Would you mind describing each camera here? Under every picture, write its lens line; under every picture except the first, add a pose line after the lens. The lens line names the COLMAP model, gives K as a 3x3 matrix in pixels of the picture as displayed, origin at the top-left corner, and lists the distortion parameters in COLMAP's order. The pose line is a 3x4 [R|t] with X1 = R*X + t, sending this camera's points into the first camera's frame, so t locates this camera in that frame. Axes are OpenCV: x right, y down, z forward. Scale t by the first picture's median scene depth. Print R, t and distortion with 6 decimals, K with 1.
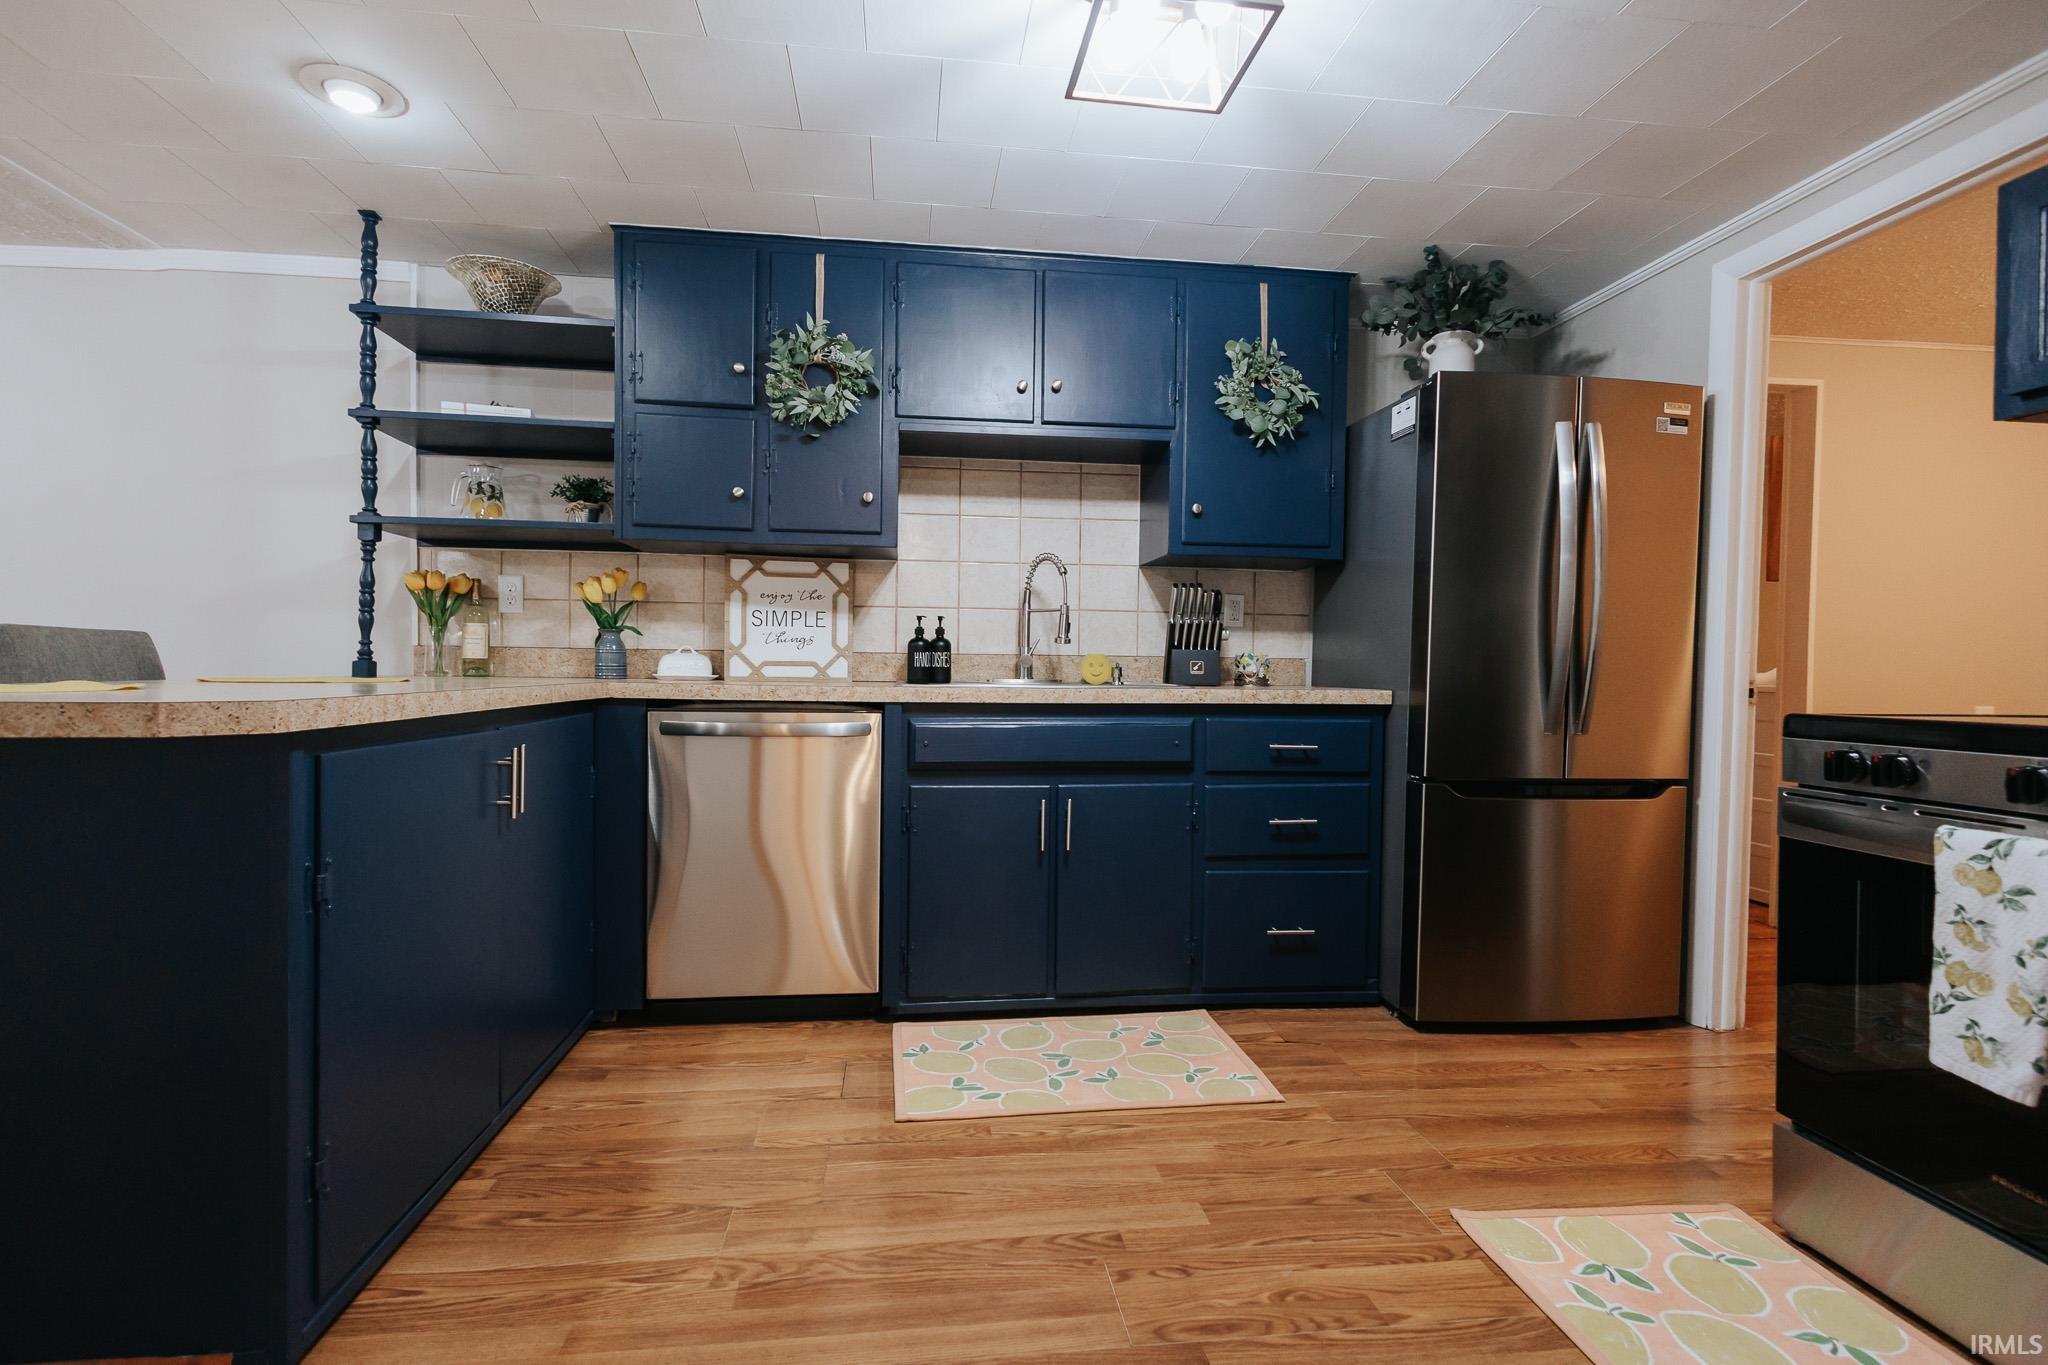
lens RADIAL K [[946.5, 0, 1023.2], [0, 946.5, 685.0], [0, 0, 1]] dist [0.000412, -0.000153]
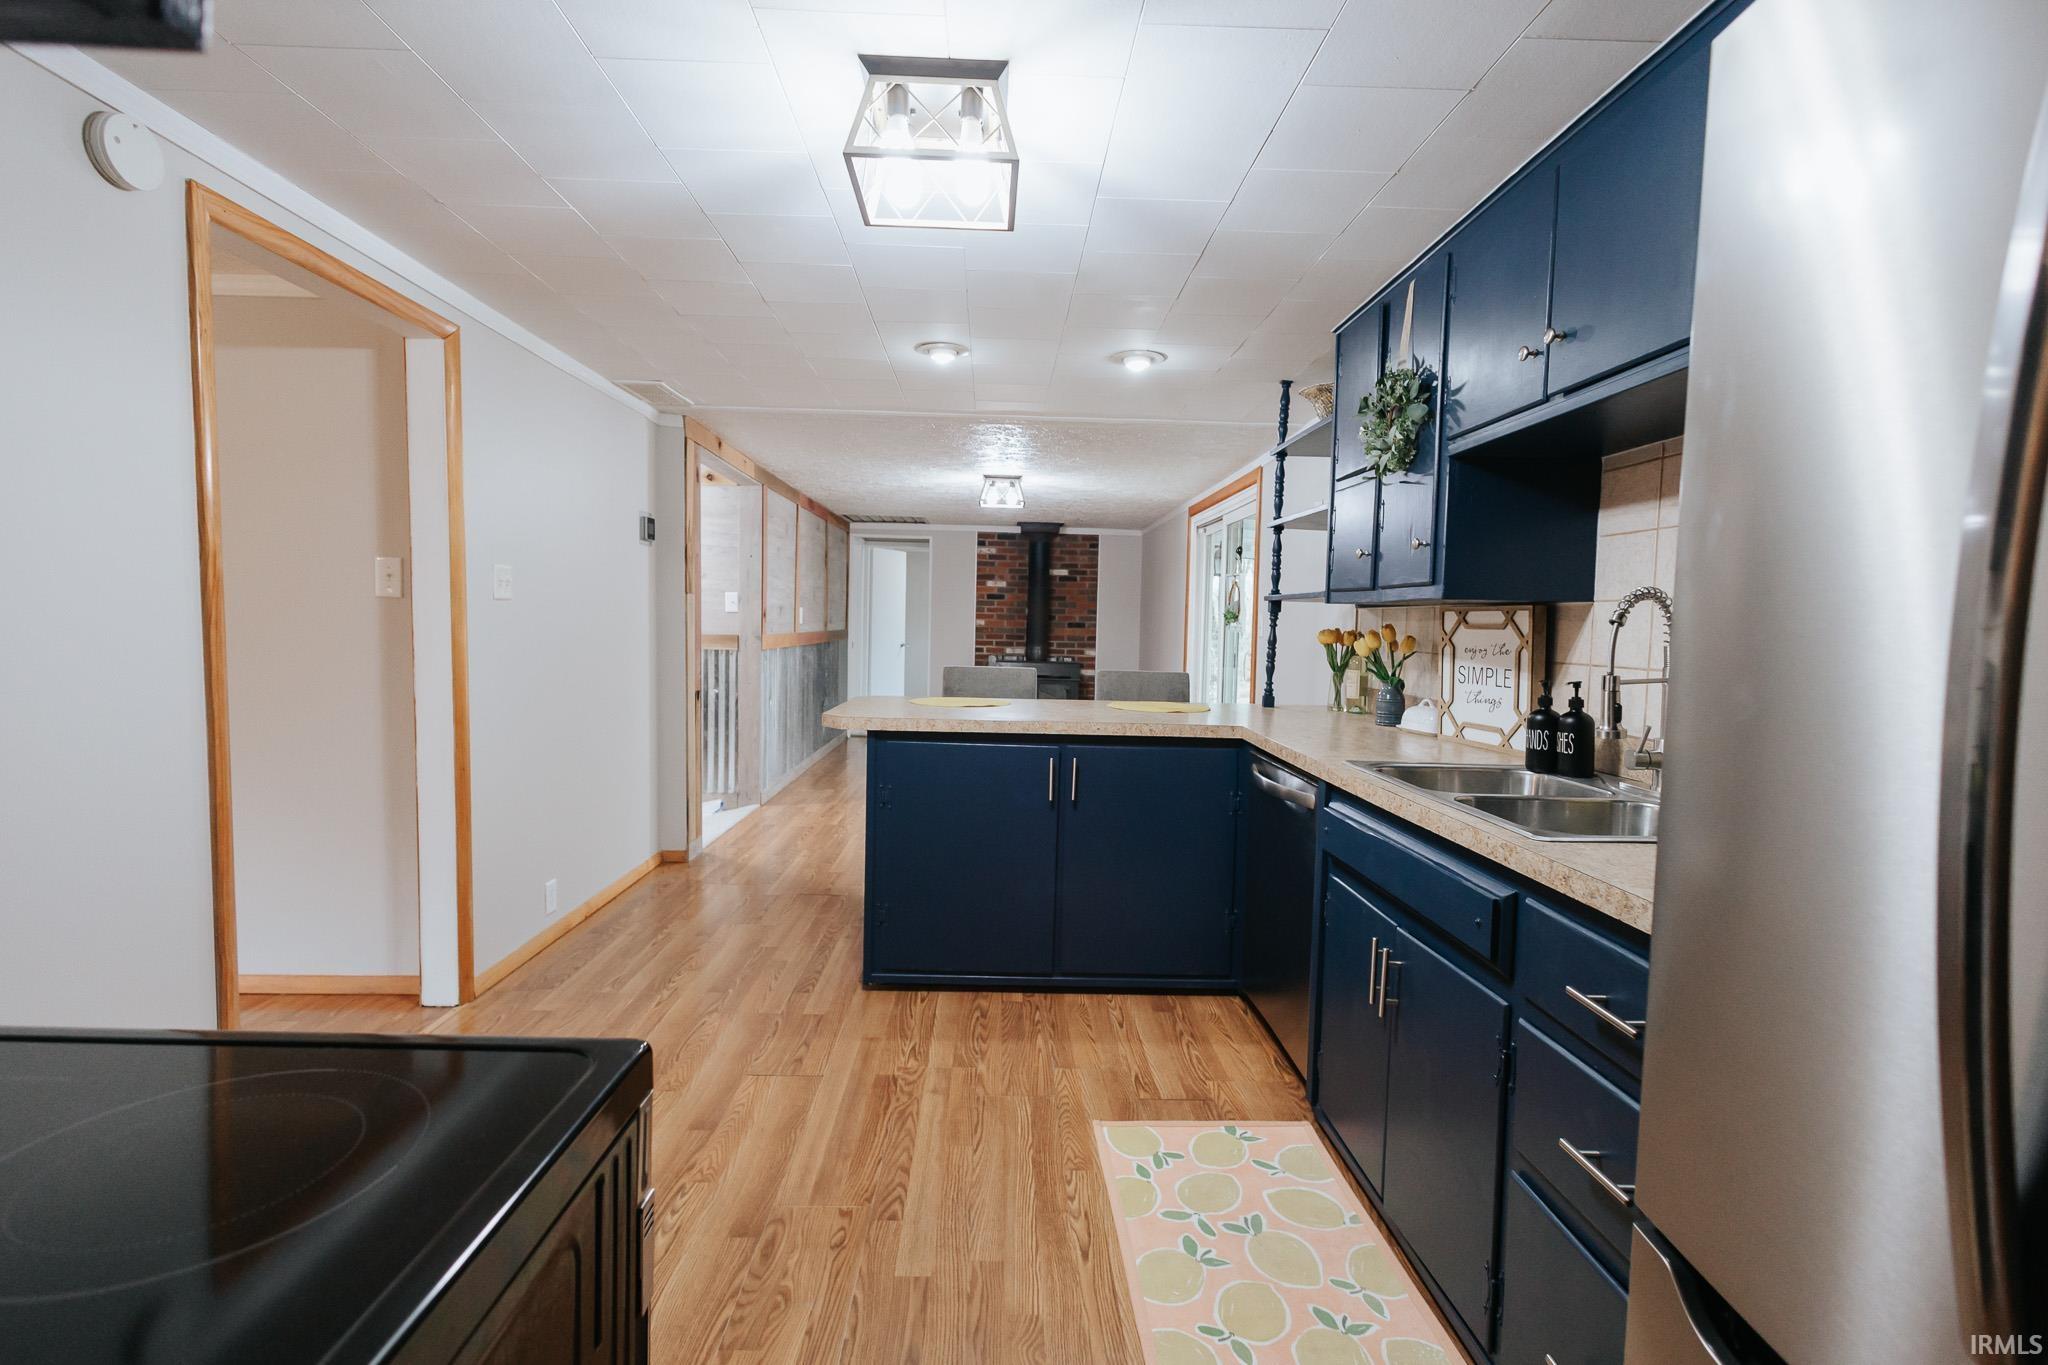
lens RADIAL K [[946.5, 0, 1026.2], [0, 946.5, 675.0], [0, 0, 1]] dist [0.000412, -0.000153]
pose [[-0.095367, 0.041748, -0.994566, 1.022490], [-0.048886, 0.997718, 0.046568, -0.140813], [0.994241, 0.053061, -0.093109, 1.012402]]
